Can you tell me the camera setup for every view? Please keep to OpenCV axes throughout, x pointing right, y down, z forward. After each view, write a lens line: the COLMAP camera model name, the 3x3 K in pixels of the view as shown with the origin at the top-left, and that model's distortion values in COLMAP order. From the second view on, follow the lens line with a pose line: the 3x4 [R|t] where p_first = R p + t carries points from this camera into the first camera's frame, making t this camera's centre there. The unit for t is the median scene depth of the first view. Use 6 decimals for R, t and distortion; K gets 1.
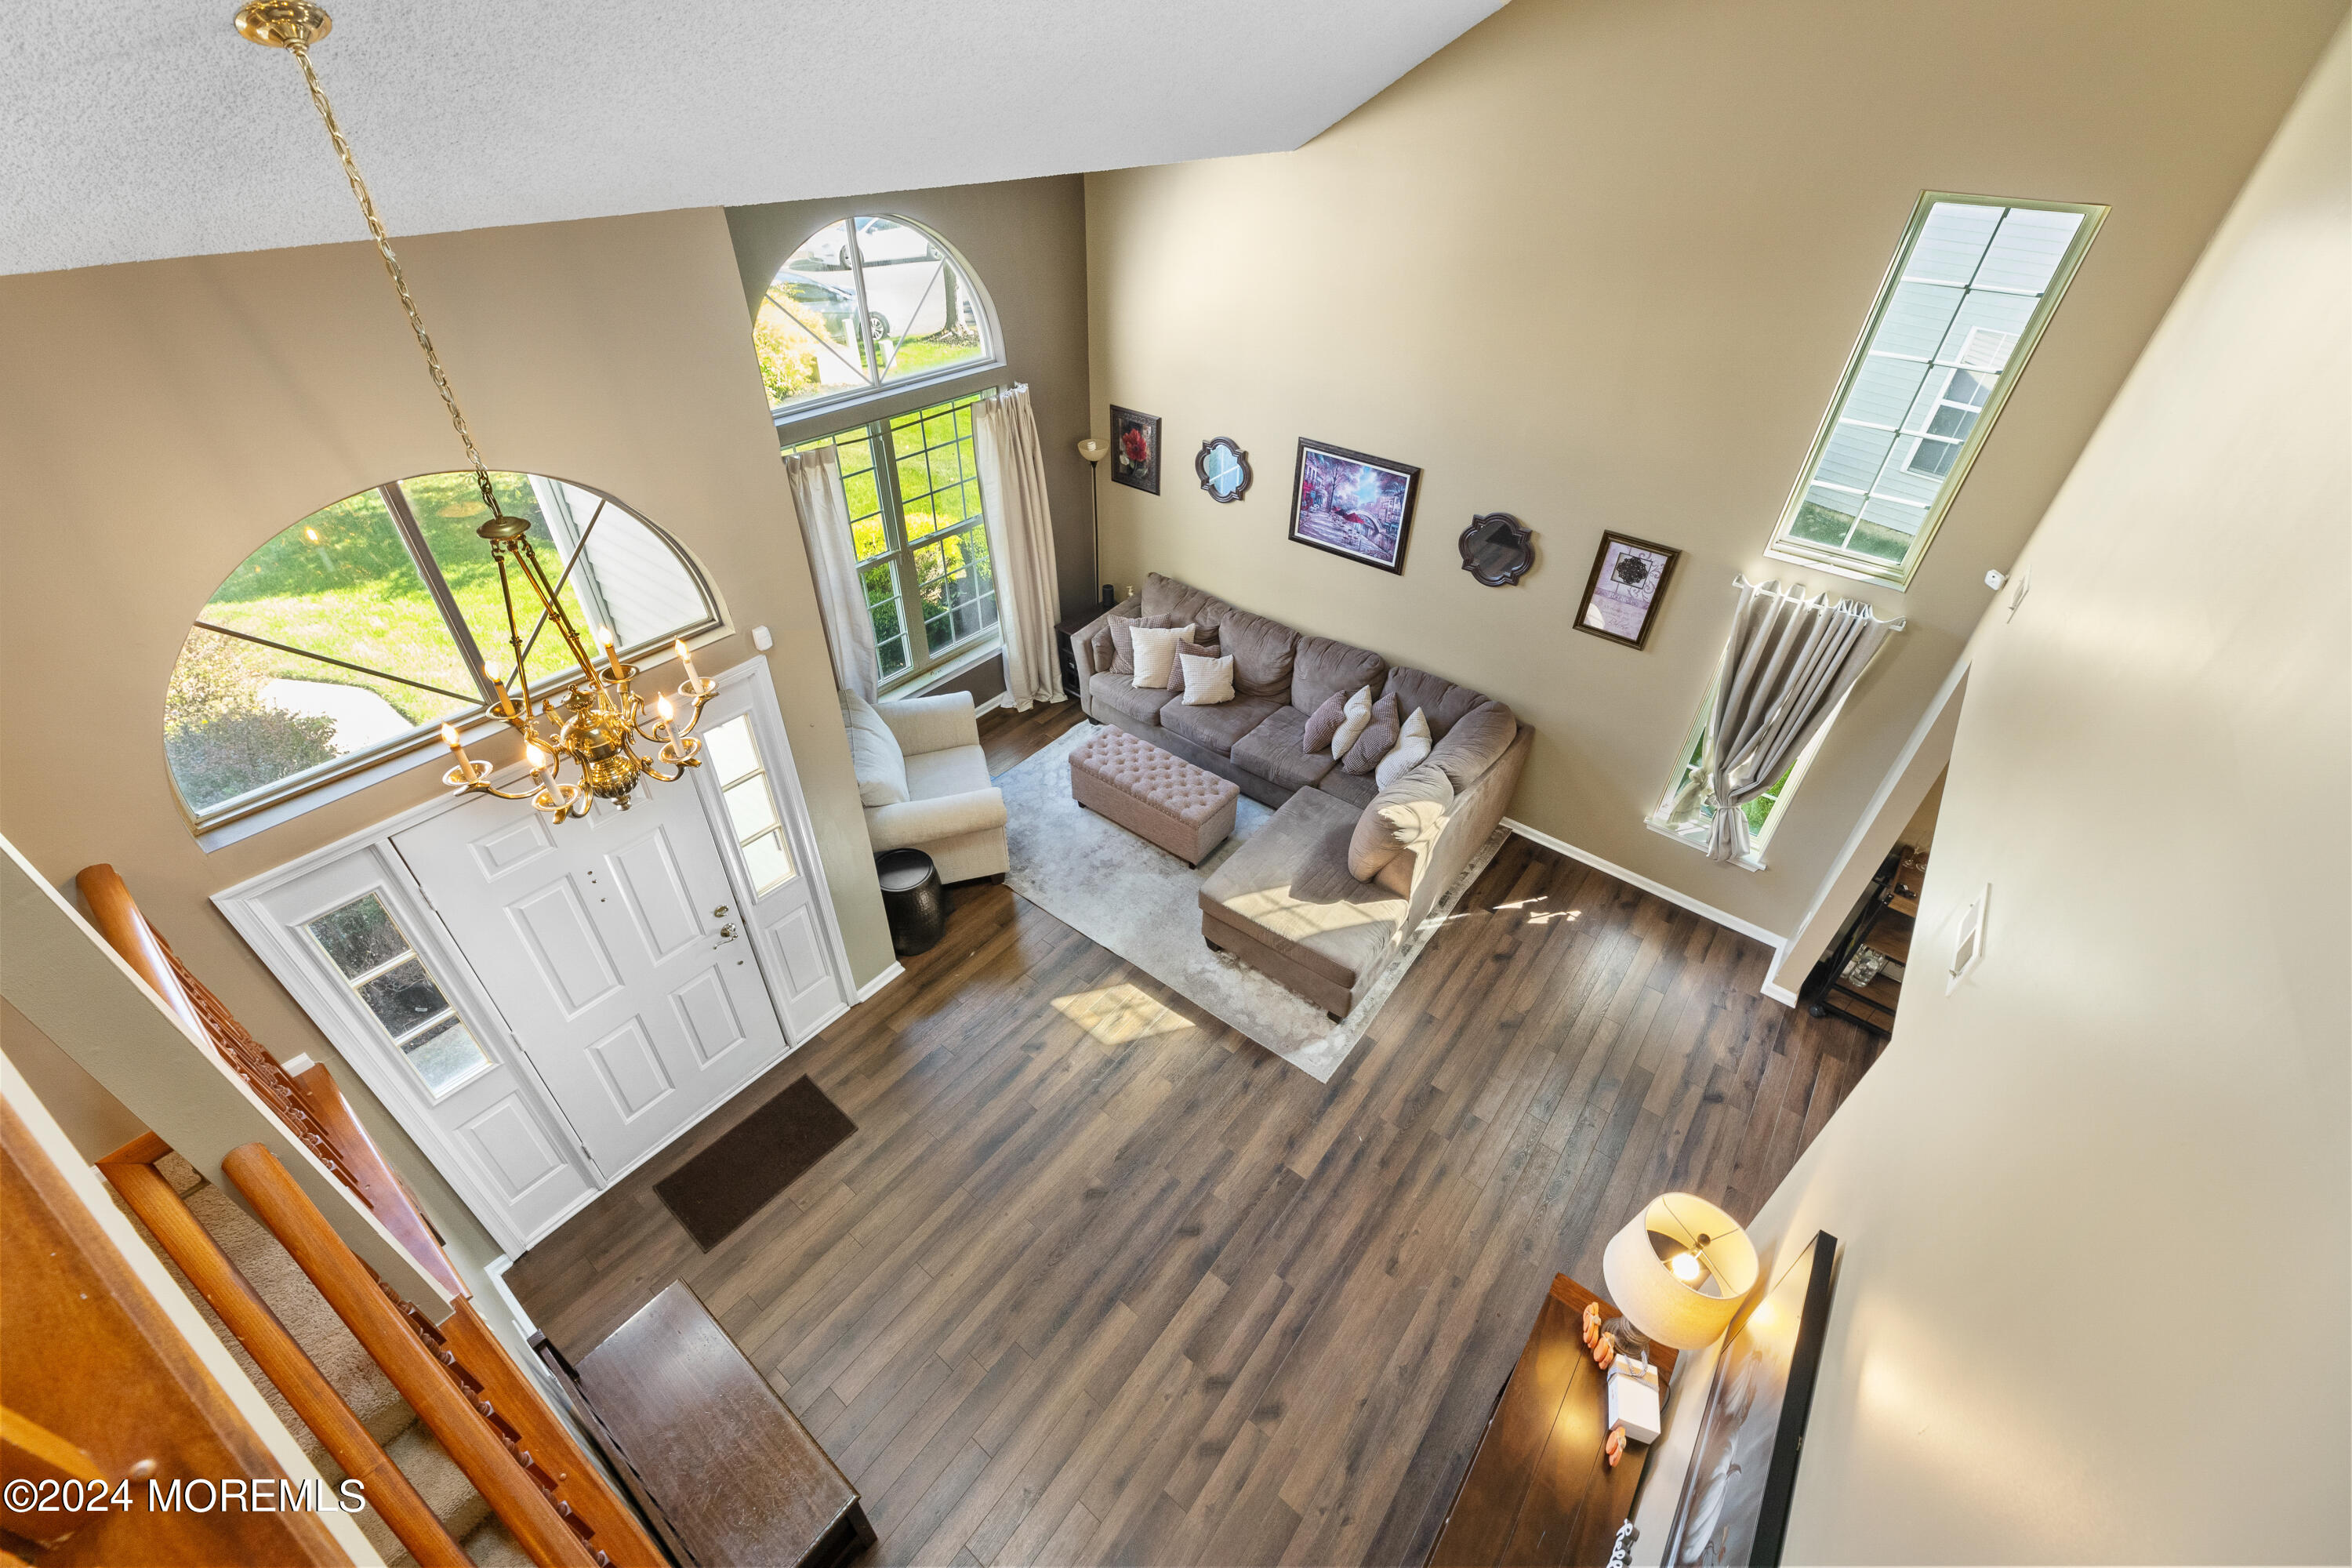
lens RADIAL K [[932.2, 0, 1172.5], [0, 932.2, 769.5], [0, 0, 1]] dist [0.000253, -0.000152]
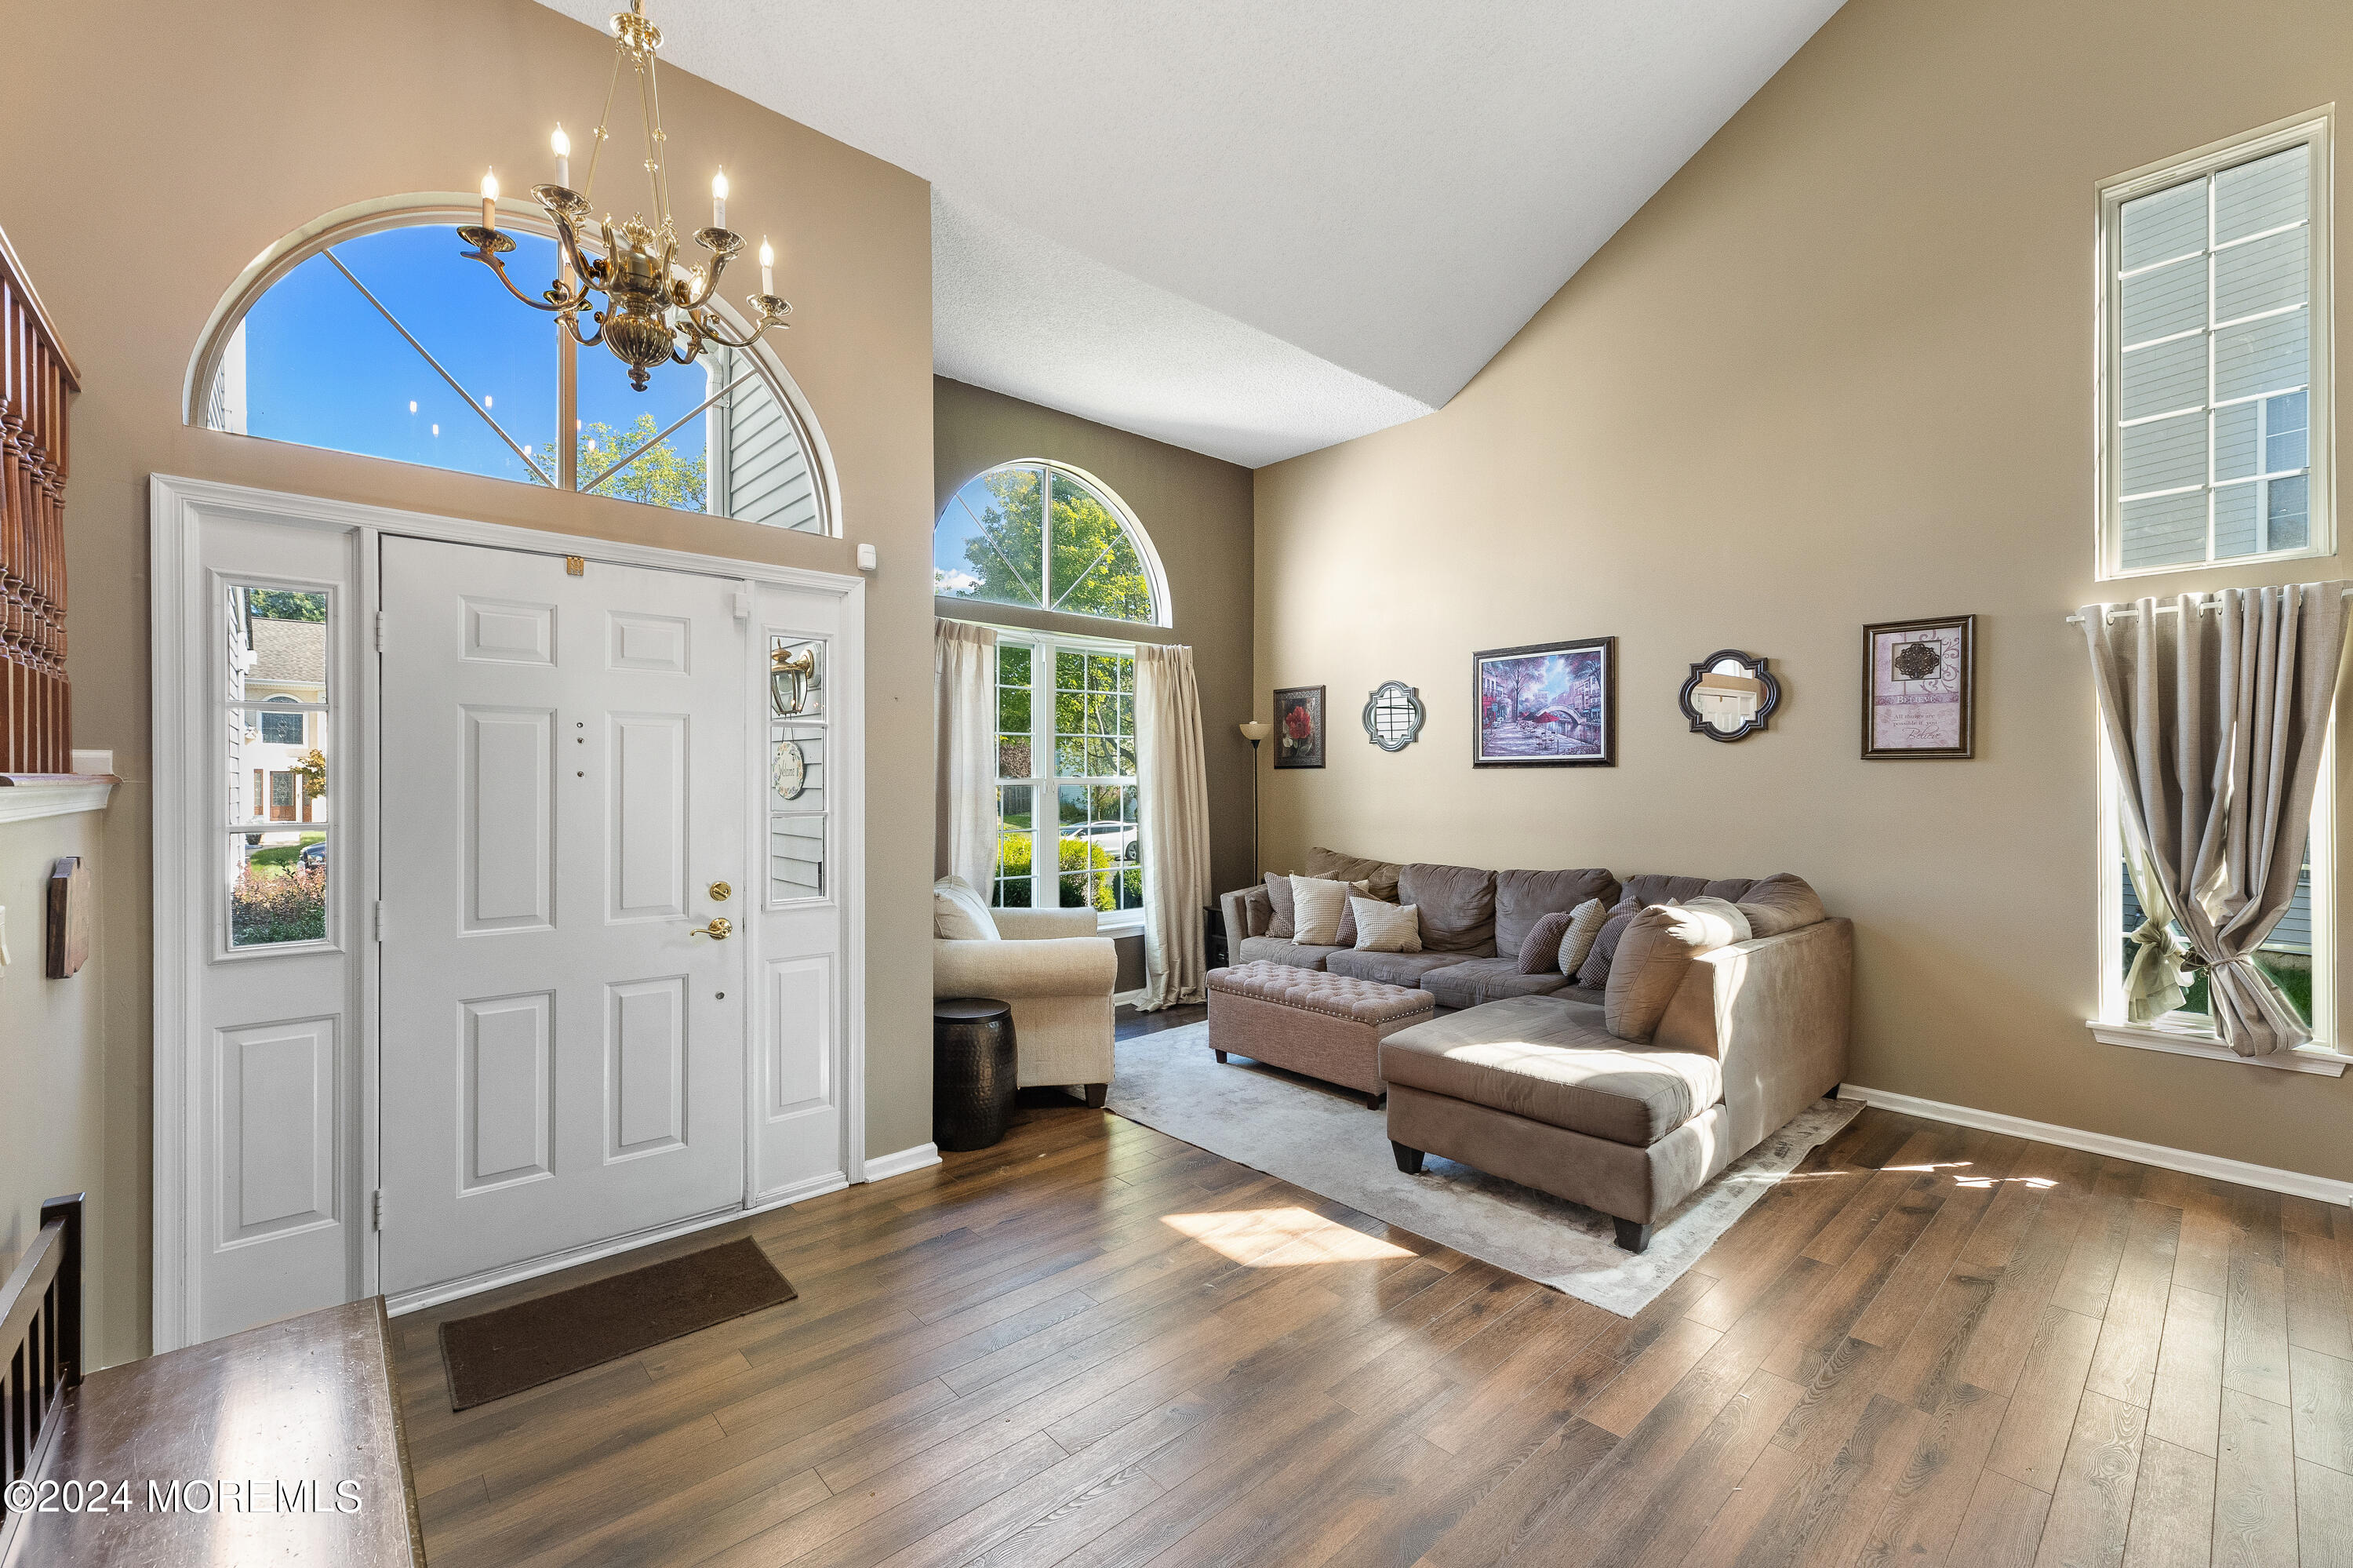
lens RADIAL K [[965.8, 0, 1184.8], [0, 965.8, 829.7], [0, 0, 1]] dist [0.000930, 0.000280]
pose [[0.985488, -0.024683, -0.167941, 0.009740], [-0.080951, 0.801278, -0.592791, 0.386035], [0.149199, 0.597783, 0.787652, 0.299114]]
